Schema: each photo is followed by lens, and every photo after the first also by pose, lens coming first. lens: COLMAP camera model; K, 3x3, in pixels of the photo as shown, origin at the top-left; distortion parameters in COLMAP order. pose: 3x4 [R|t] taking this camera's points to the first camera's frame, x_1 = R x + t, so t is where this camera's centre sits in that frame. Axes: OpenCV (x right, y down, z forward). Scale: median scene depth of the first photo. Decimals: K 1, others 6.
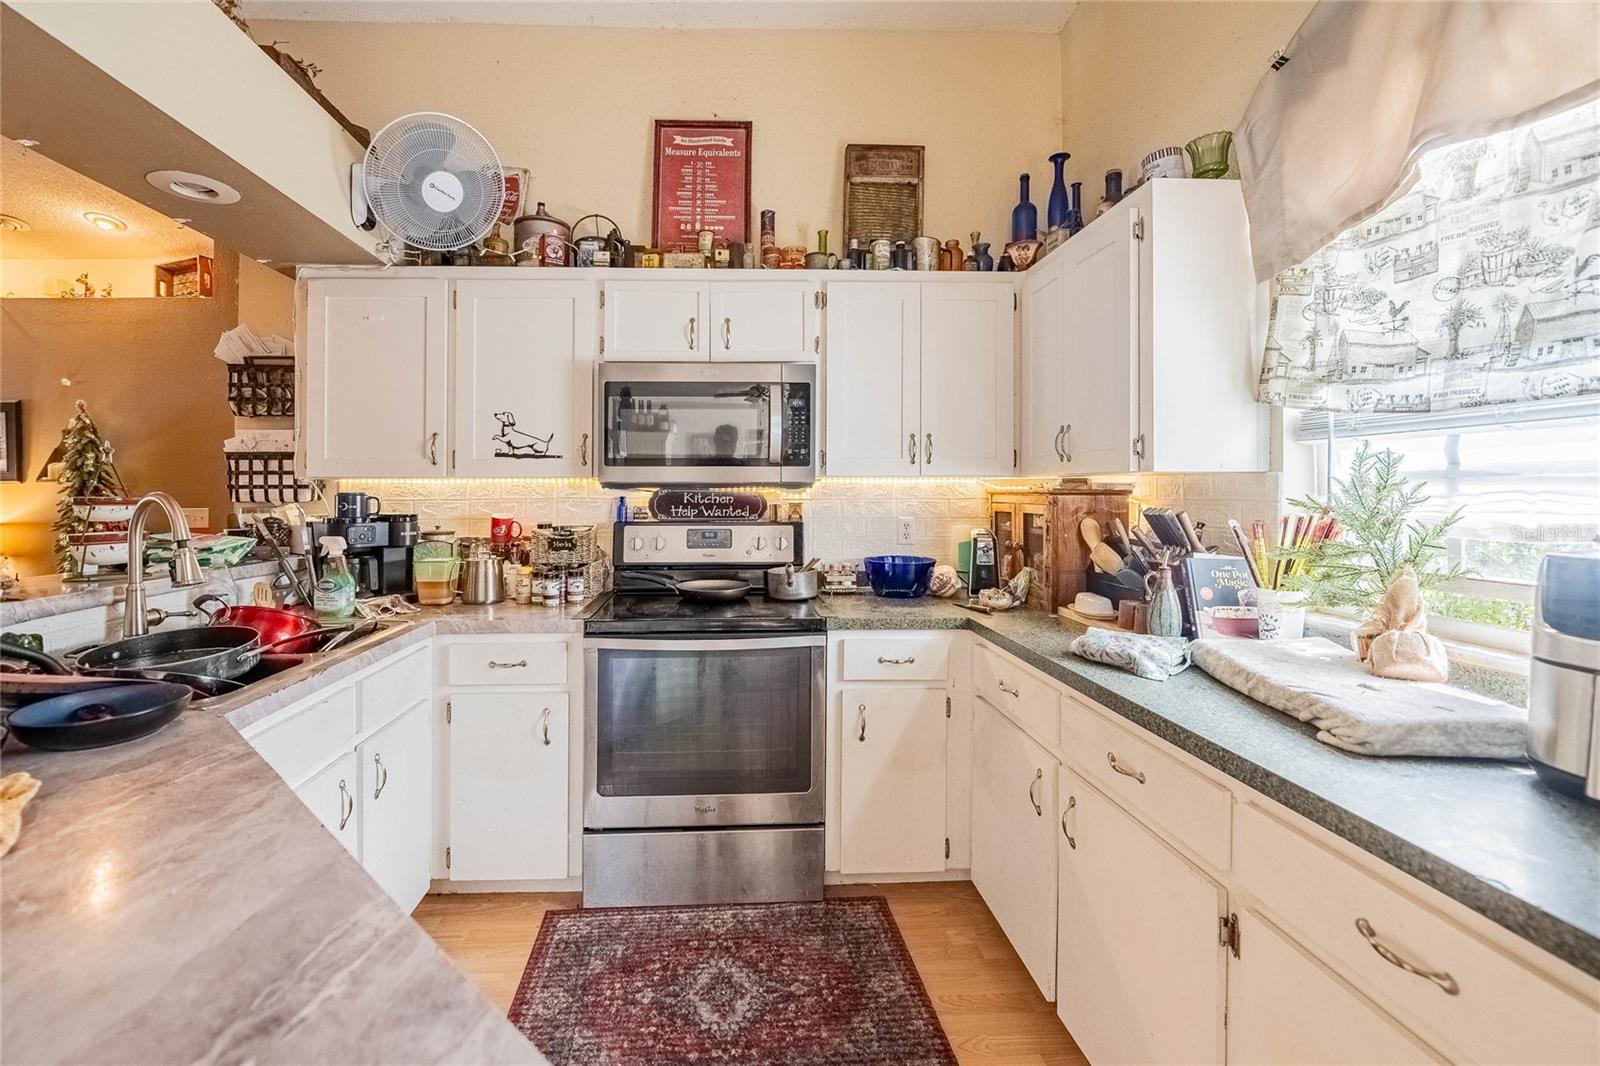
lens RADIAL K [[656.9, 0, 763.5], [0, 656.9, 515.1], [0, 0, 1]] dist [-0.019070, -0.000118]
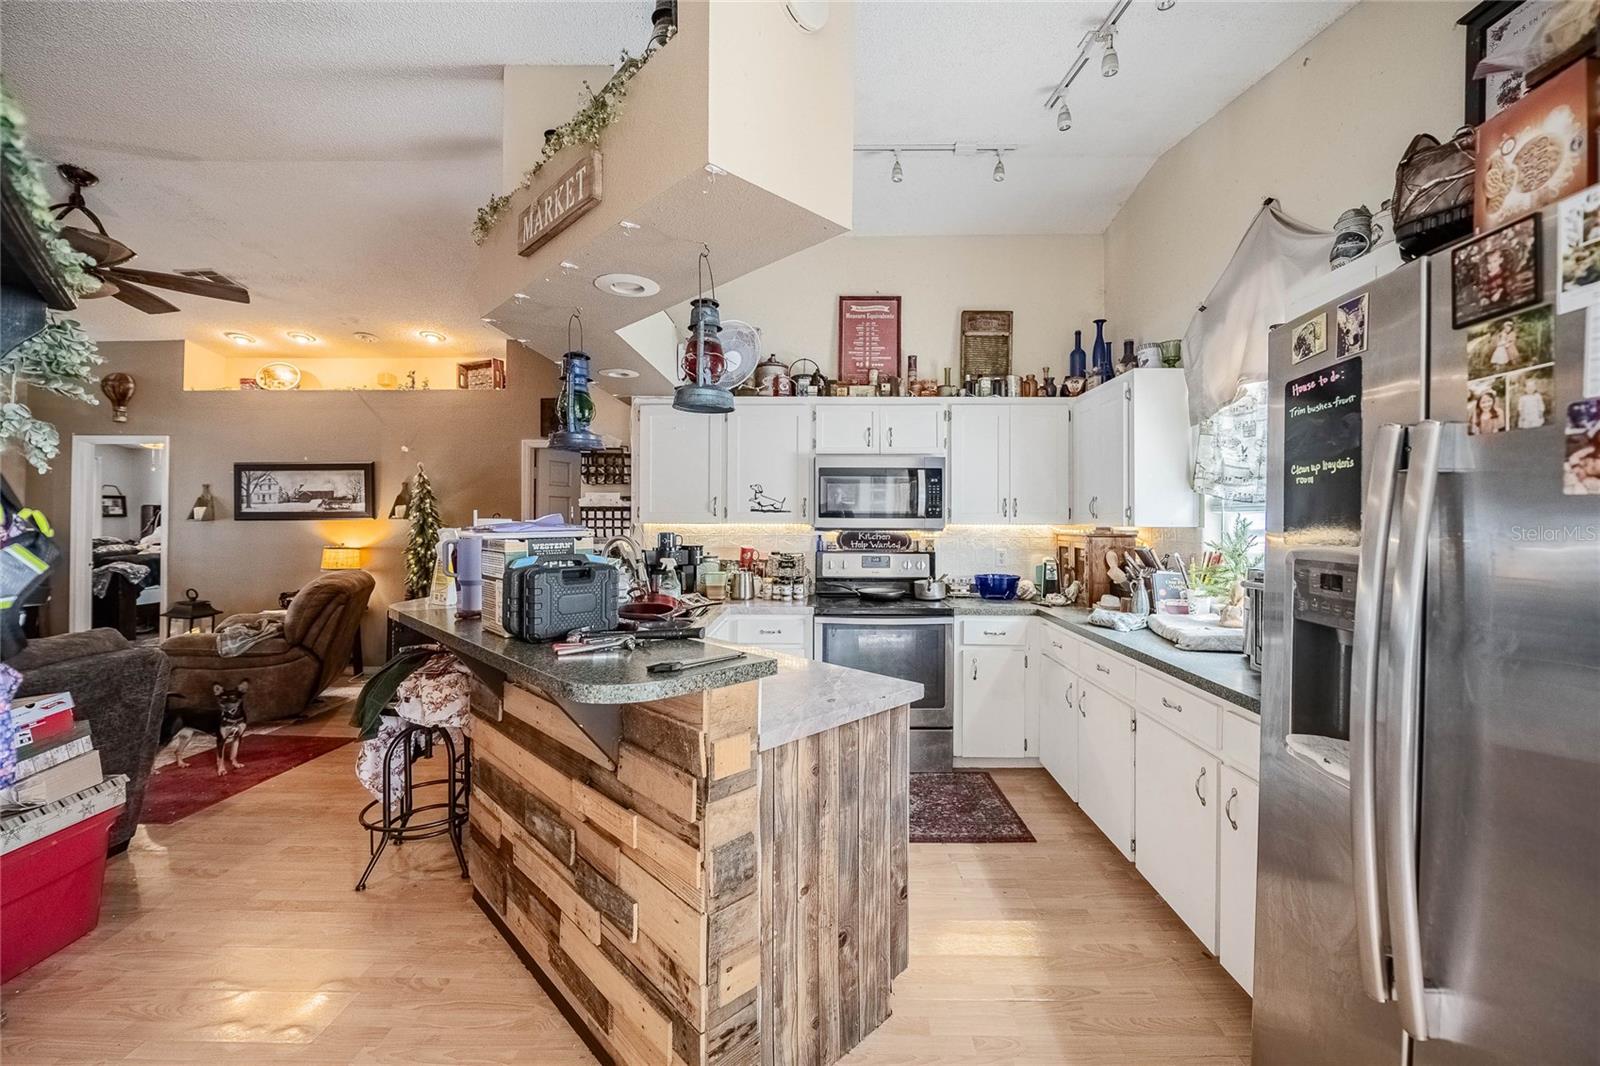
lens RADIAL K [[652.5, 0, 820.1], [0, 652.5, 516.3], [0, 0, 1]] dist [-0.008446, -0.000412]
pose [[0.997755, 0.004652, -0.066802, -0.121975], [-0.007383, 0.999144, -0.040700, -0.010265], [0.066555, 0.041102, 0.996936, -0.642540]]
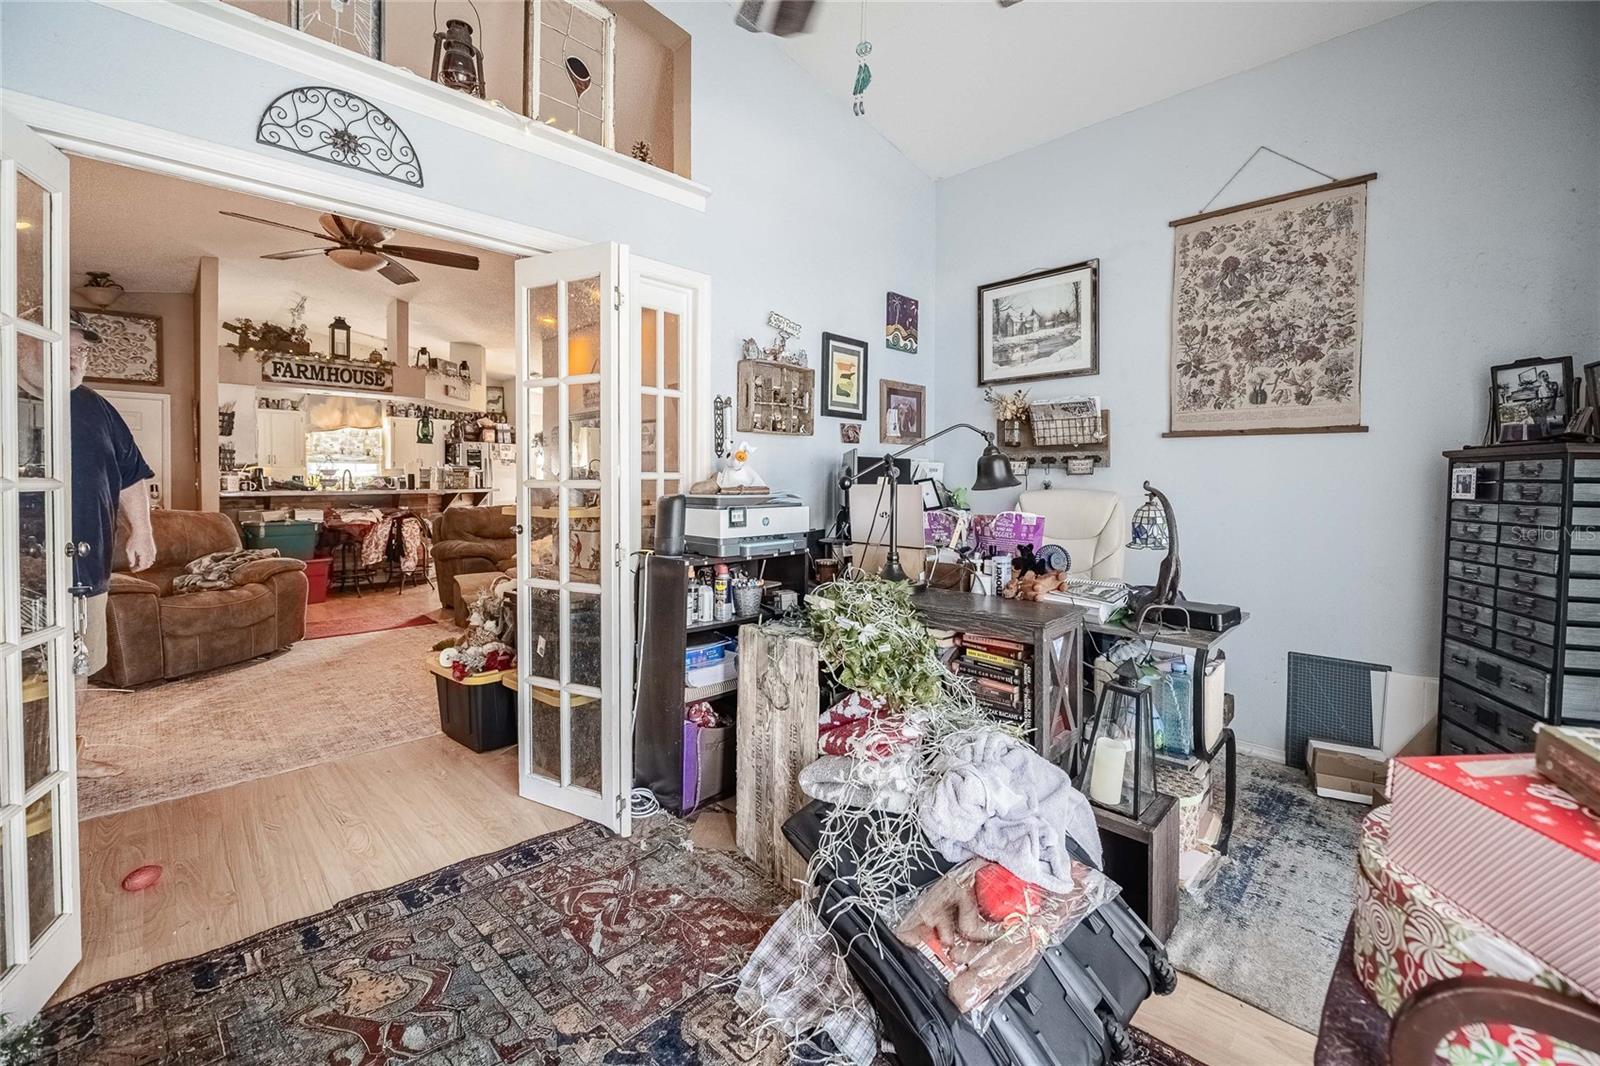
lens RADIAL K [[651.5, 0, 795.0], [0, 651.5, 489.4], [0, 0, 1]] dist [-0.021551, 0.000001]
pose [[-0.658378, -0.010670, 0.752612, -4.241317], [0.023856, 0.999101, 0.035033, 0.015903], [-0.752309, 0.041020, -0.657532, 1.041335]]
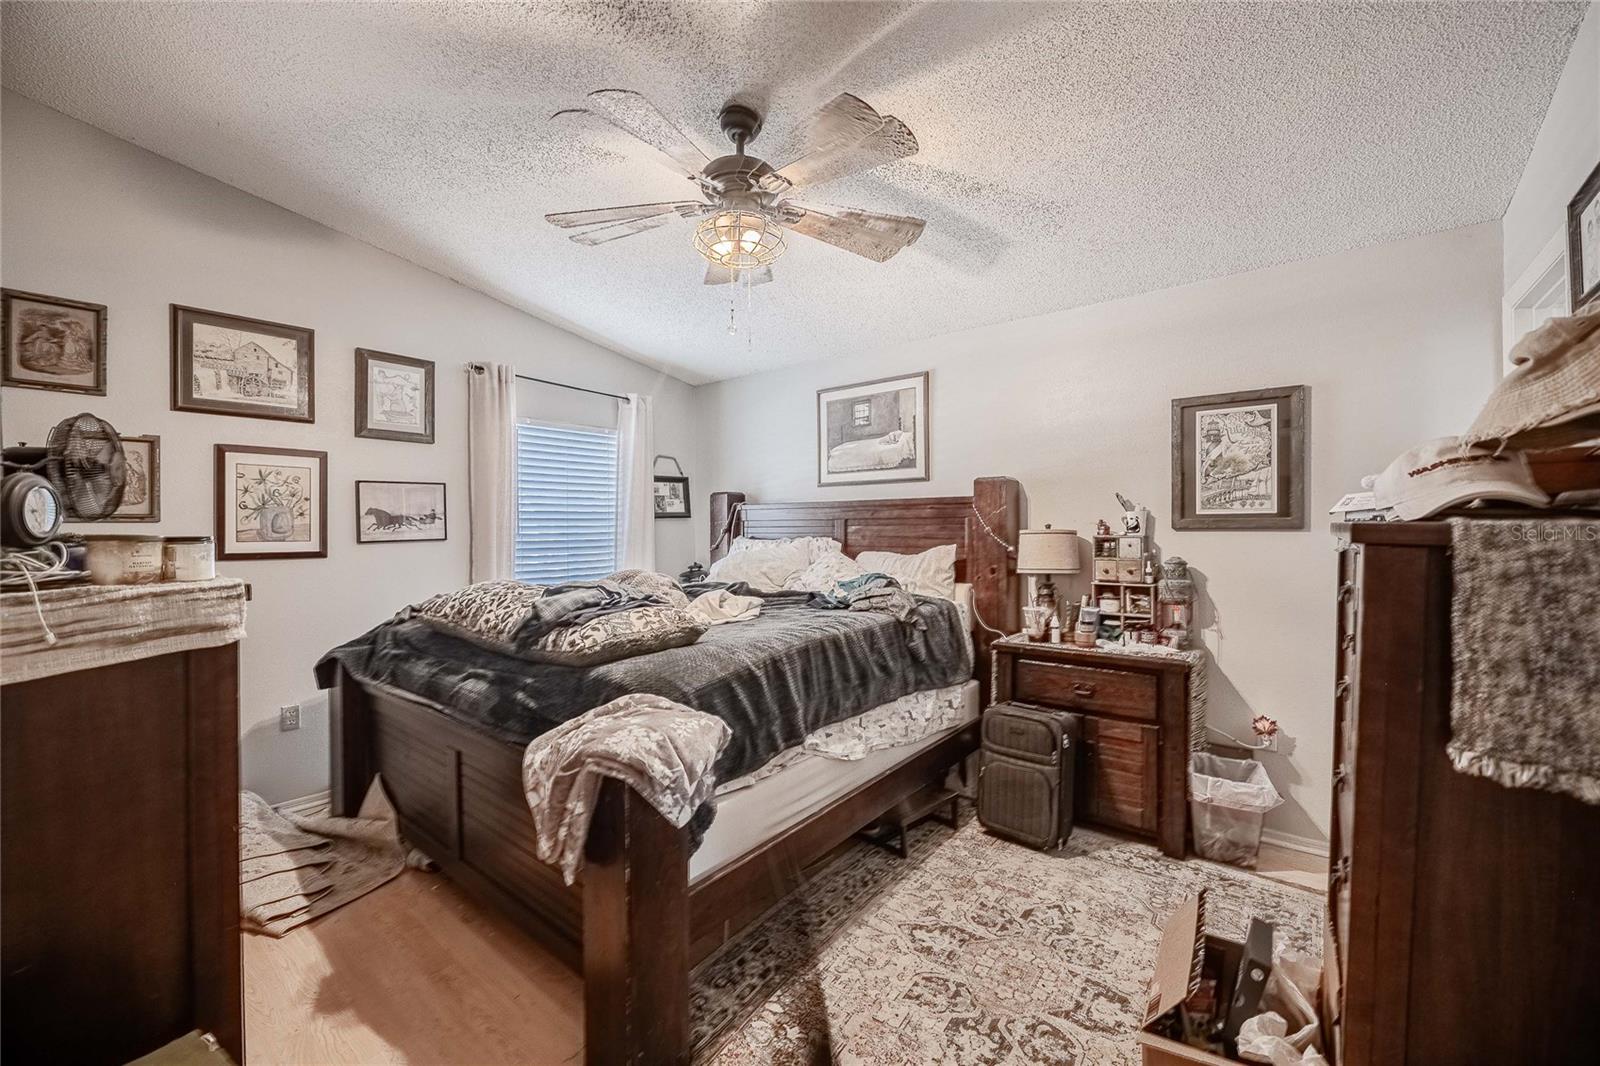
lens RADIAL K [[644.5, 0, 799.3], [0, 644.5, 527.8], [0, 0, 1]] dist [-0.015856, 0.000056]
pose [[0.732739, -0.000216, -0.680509, -2.958312], [-0.020503, 0.999539, -0.022394, -0.067749], [0.680200, 0.030362, 0.732397, 1.737057]]
